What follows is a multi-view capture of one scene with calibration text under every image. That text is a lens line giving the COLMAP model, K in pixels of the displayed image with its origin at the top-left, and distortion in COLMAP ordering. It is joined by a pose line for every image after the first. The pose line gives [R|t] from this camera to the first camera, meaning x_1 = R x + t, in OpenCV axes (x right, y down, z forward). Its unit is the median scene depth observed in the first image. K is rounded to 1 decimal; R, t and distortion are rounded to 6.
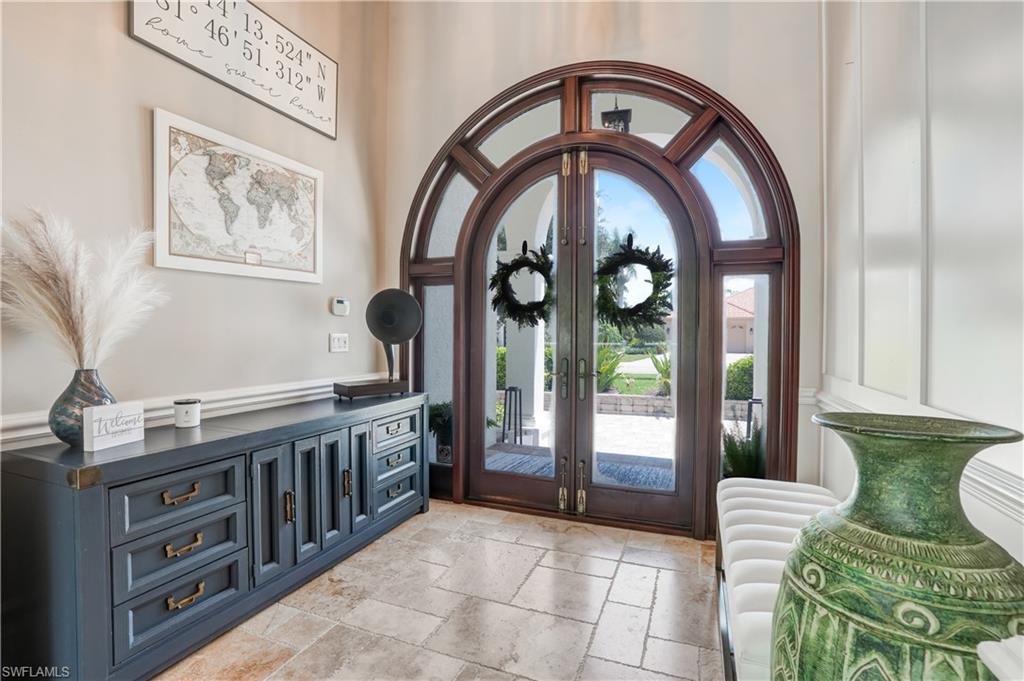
lens RADIAL K [[469.0, 0, 512.0], [0, 469.0, 340.5], [0, 0, 1]] dist [-0.023735, 0.001081]
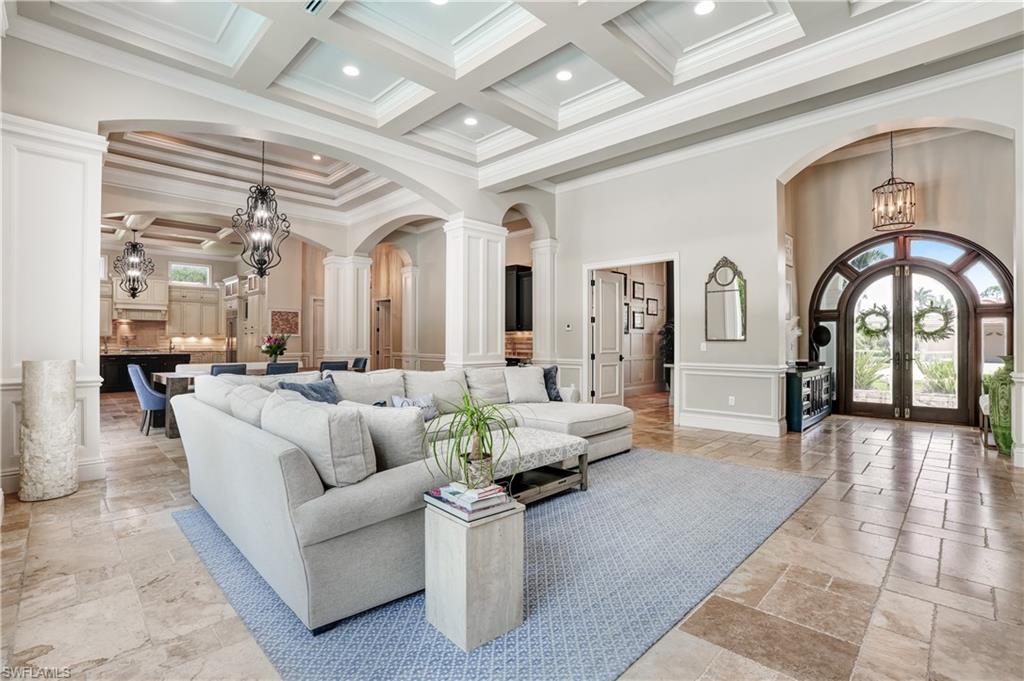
lens RADIAL K [[469.0, 0, 512.0], [0, 469.0, 340.5], [0, 0, 1]] dist [-0.023735, 0.001081]
pose [[0.921792, 0.000695, -0.387684, -0.767942], [-0.006376, 0.999890, -0.013368, 0.016891], [0.387632, 0.014794, 0.921695, -1.877330]]
